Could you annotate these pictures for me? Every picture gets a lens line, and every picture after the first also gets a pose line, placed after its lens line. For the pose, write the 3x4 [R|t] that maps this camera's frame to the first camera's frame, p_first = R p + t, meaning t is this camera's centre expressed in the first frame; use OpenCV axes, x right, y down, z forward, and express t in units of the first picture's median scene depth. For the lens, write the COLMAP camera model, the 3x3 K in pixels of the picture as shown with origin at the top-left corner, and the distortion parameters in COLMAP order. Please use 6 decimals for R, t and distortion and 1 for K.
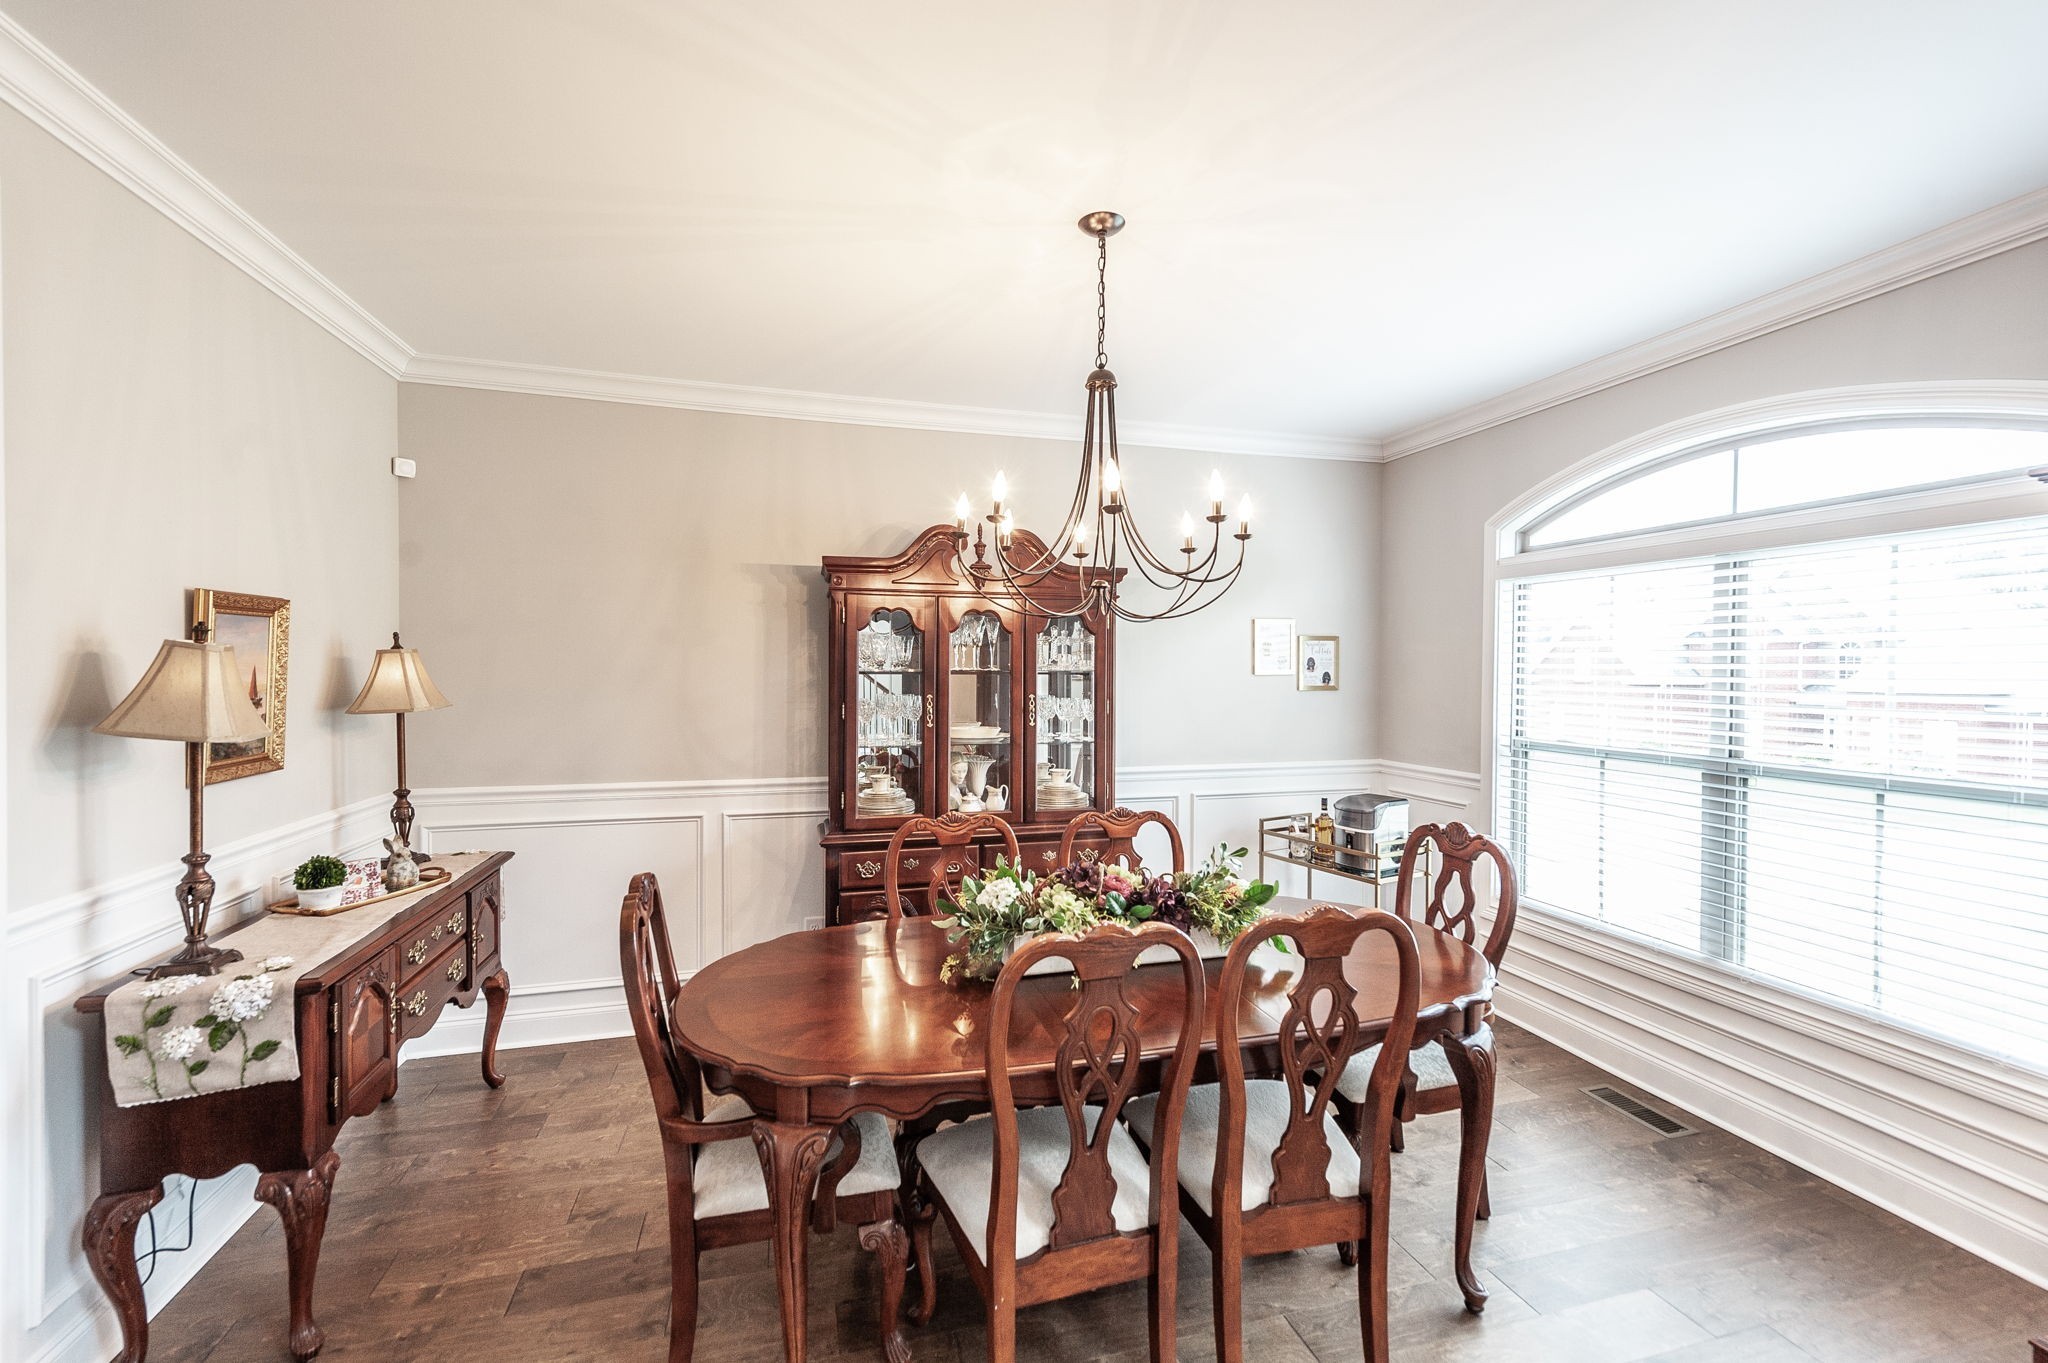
lens RADIAL K [[857.4, 0, 1026.9], [0, 857.4, 675.0], [0, 0, 1]] dist [0.017913, -0.006826]
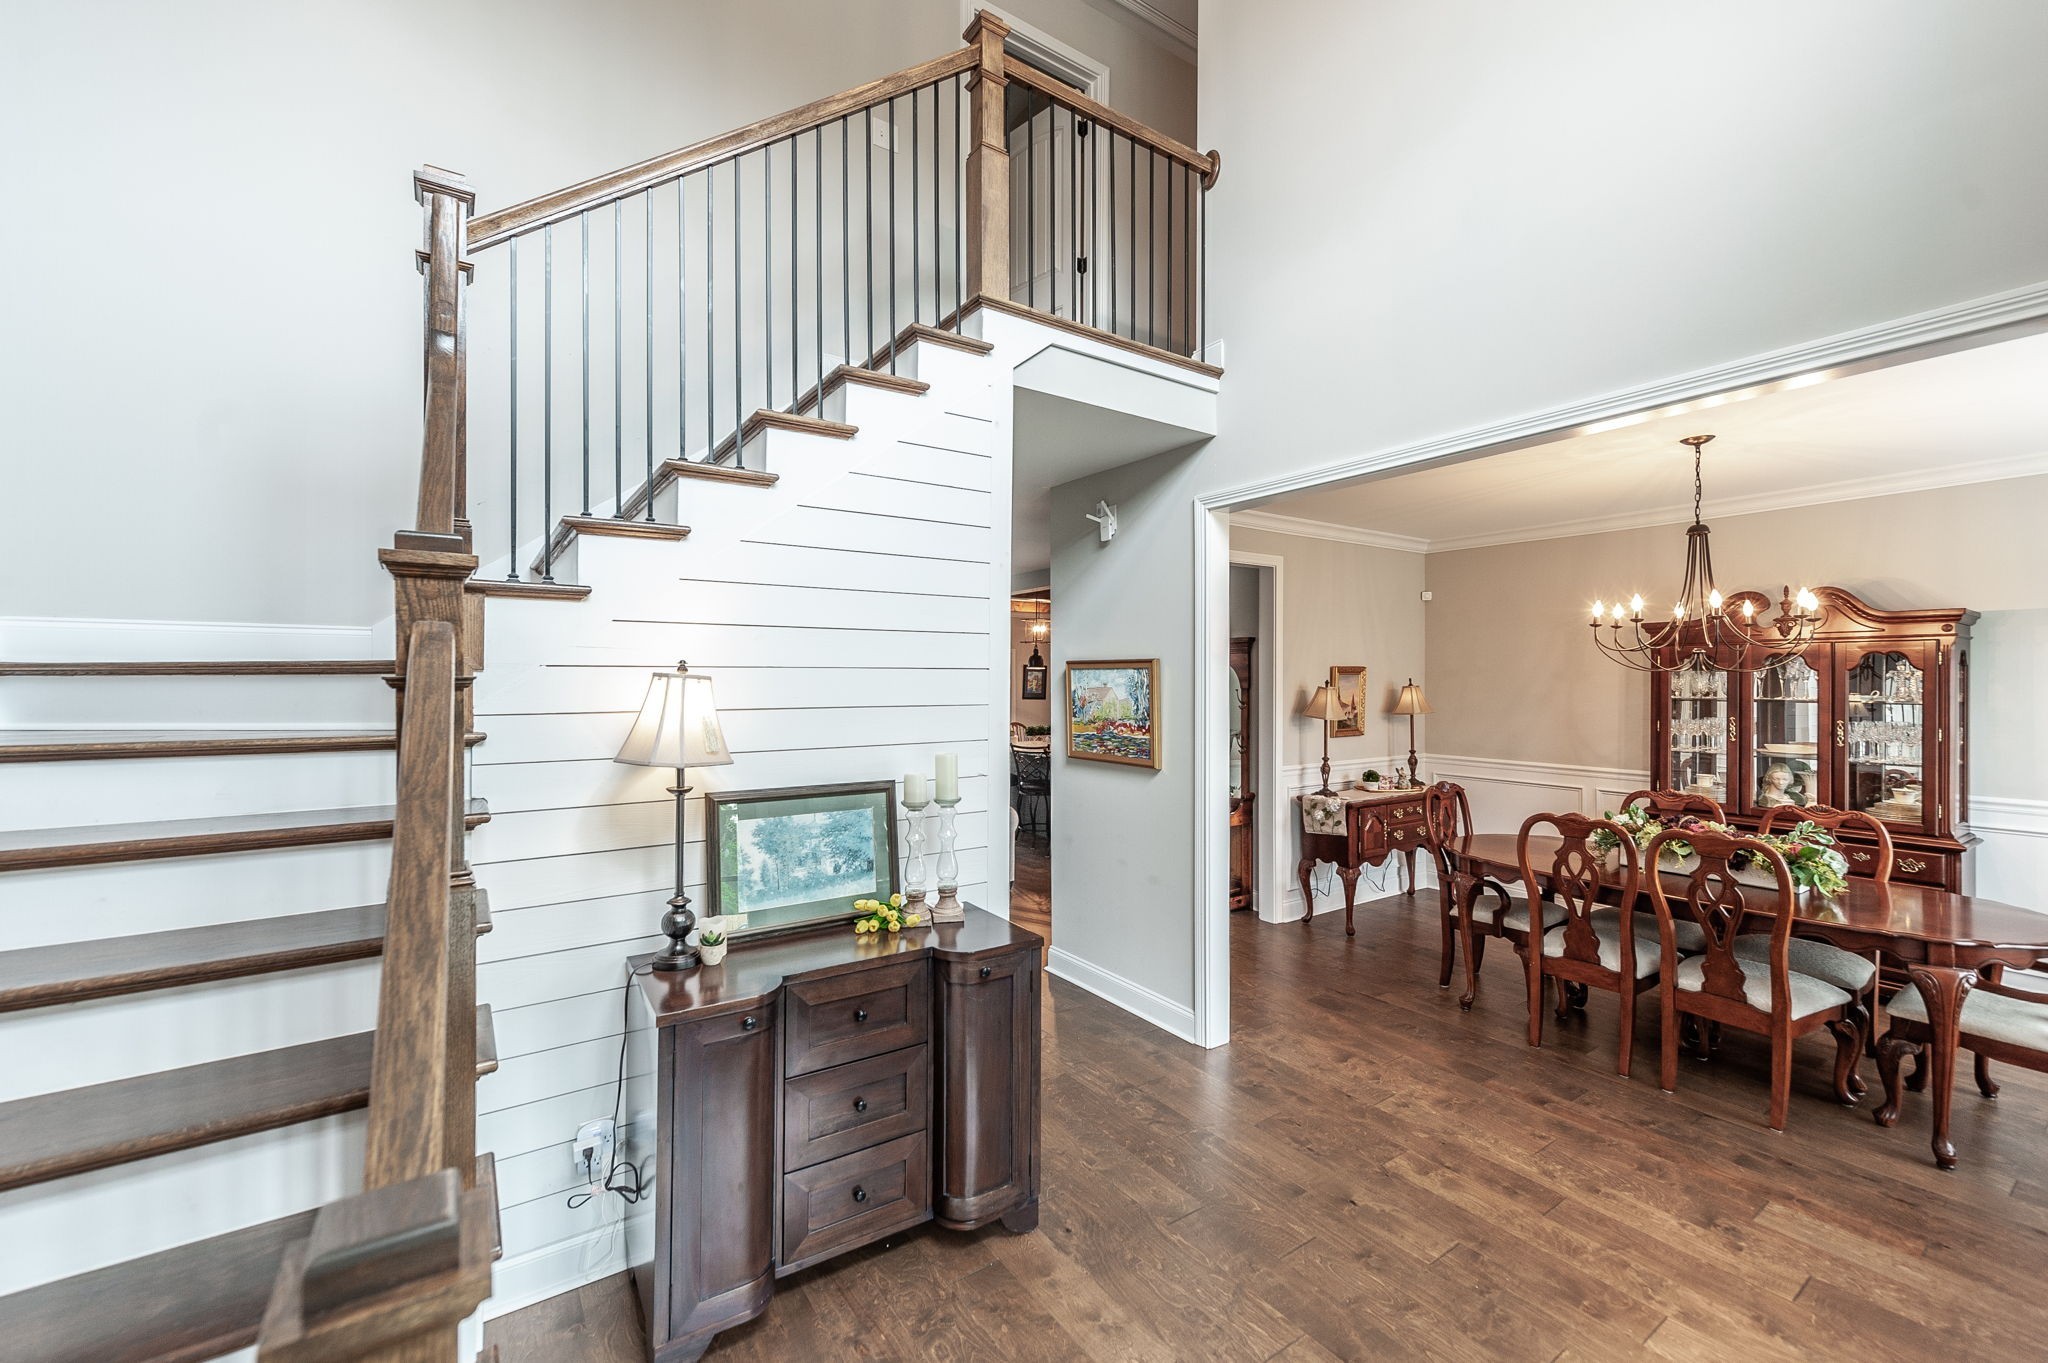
lens RADIAL K [[857.4, 0, 1026.9], [0, 857.4, 675.0], [0, 0, 1]] dist [0.017913, -0.006826]
pose [[0.335368, -0.009051, -0.942044, 1.209848], [-0.009937, 0.999864, -0.013145, -0.023311], [0.942035, 0.013770, 0.335233, -0.786463]]
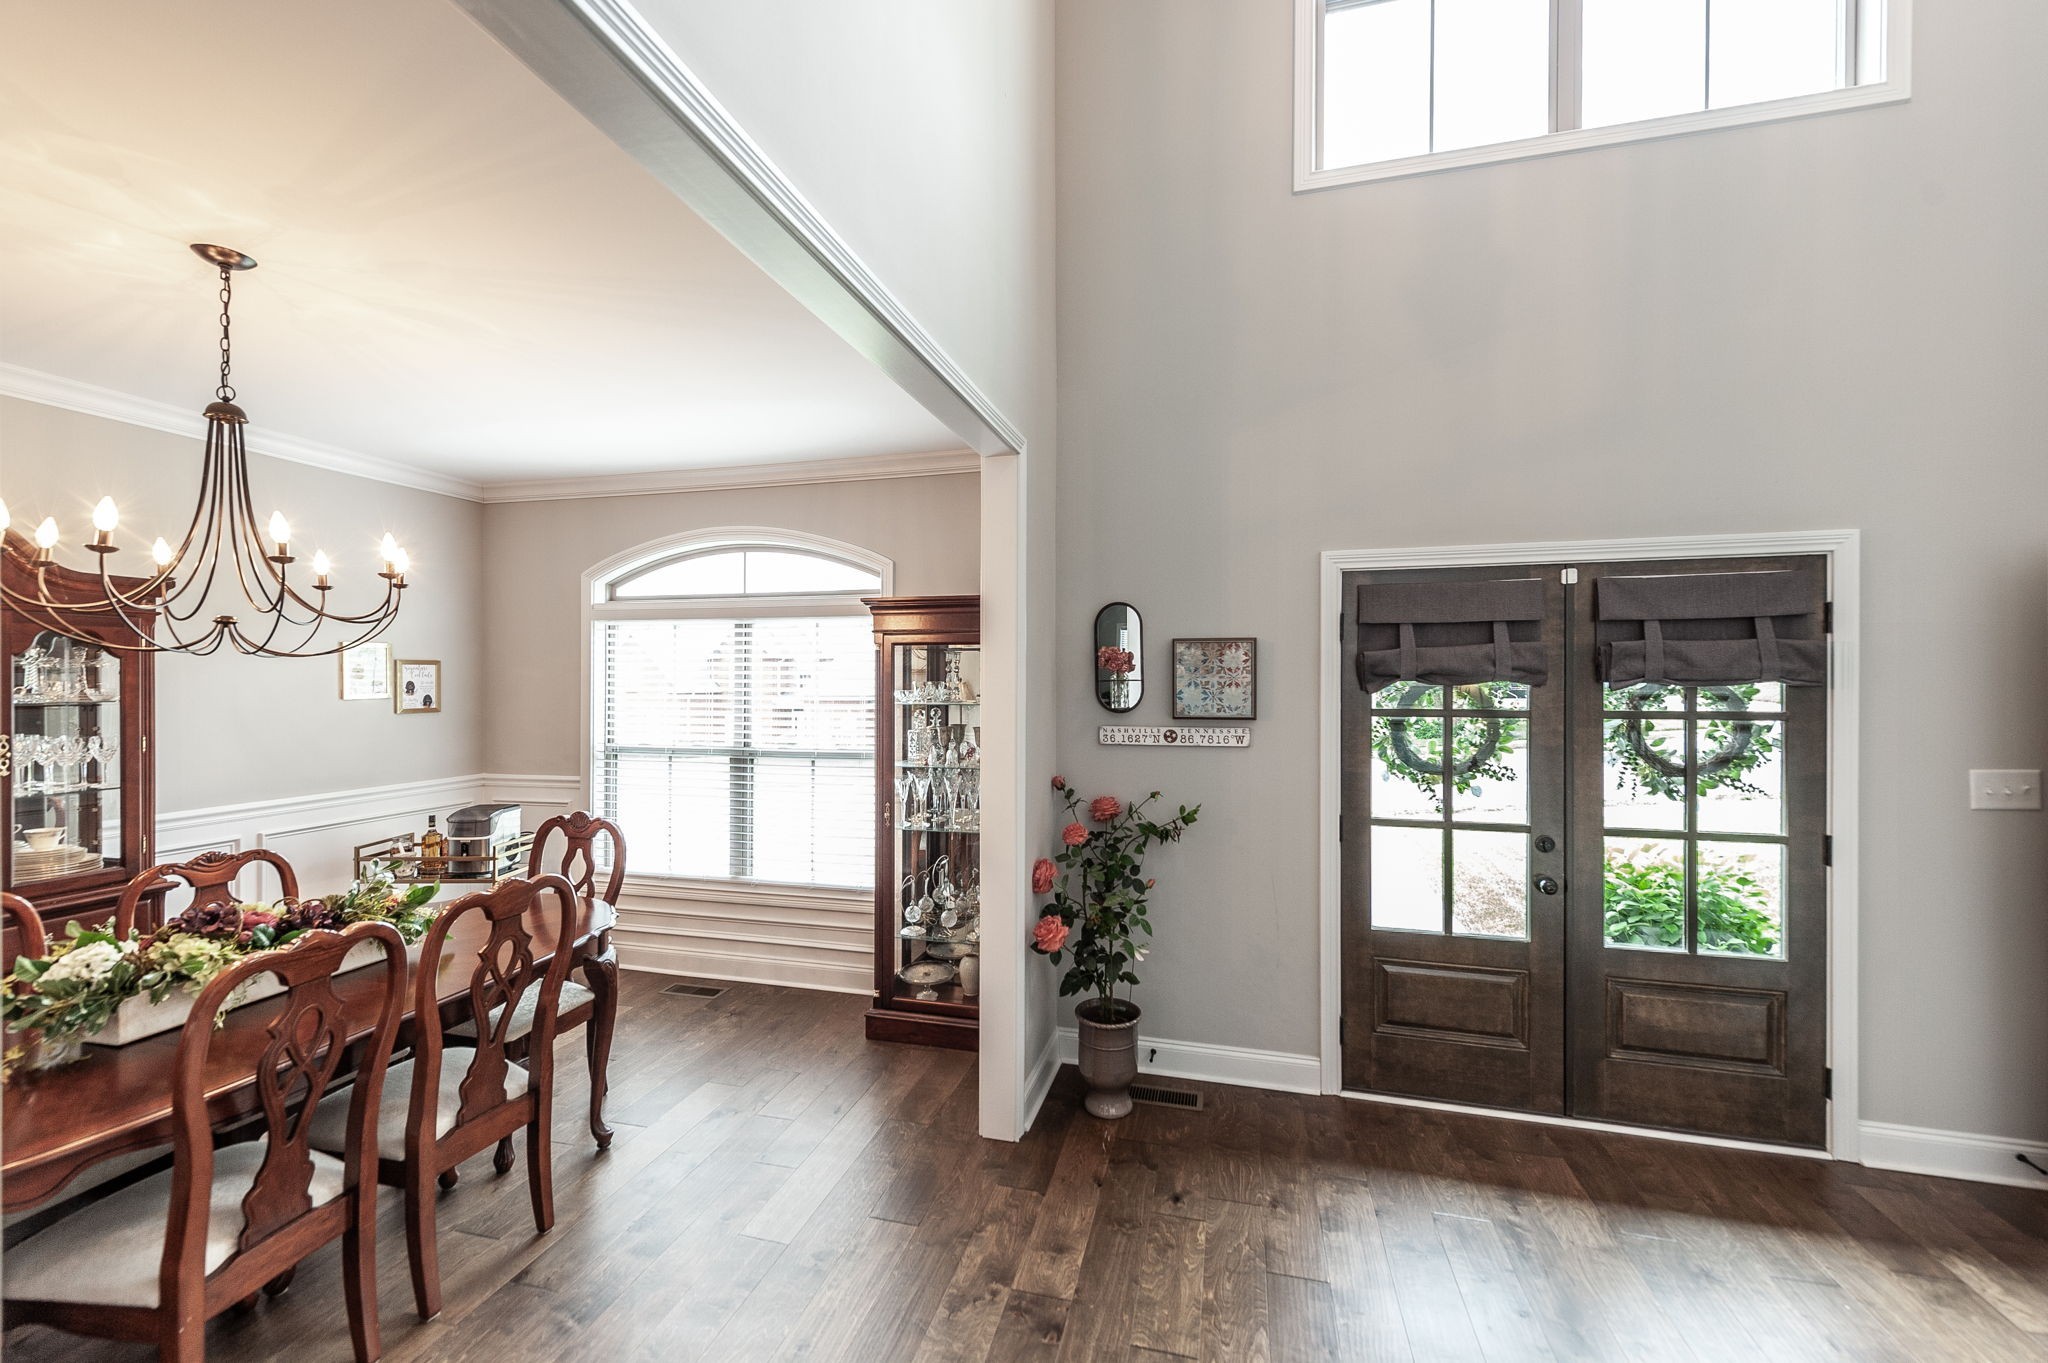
lens RADIAL K [[857.4, 0, 1026.9], [0, 857.4, 675.0], [0, 0, 1]] dist [0.017913, -0.006826]
pose [[0.531041, -0.004887, 0.847332, -0.261768], [0.012559, 0.999919, -0.002104, -0.028116], [-0.847253, 0.011759, 0.531060, -0.294430]]
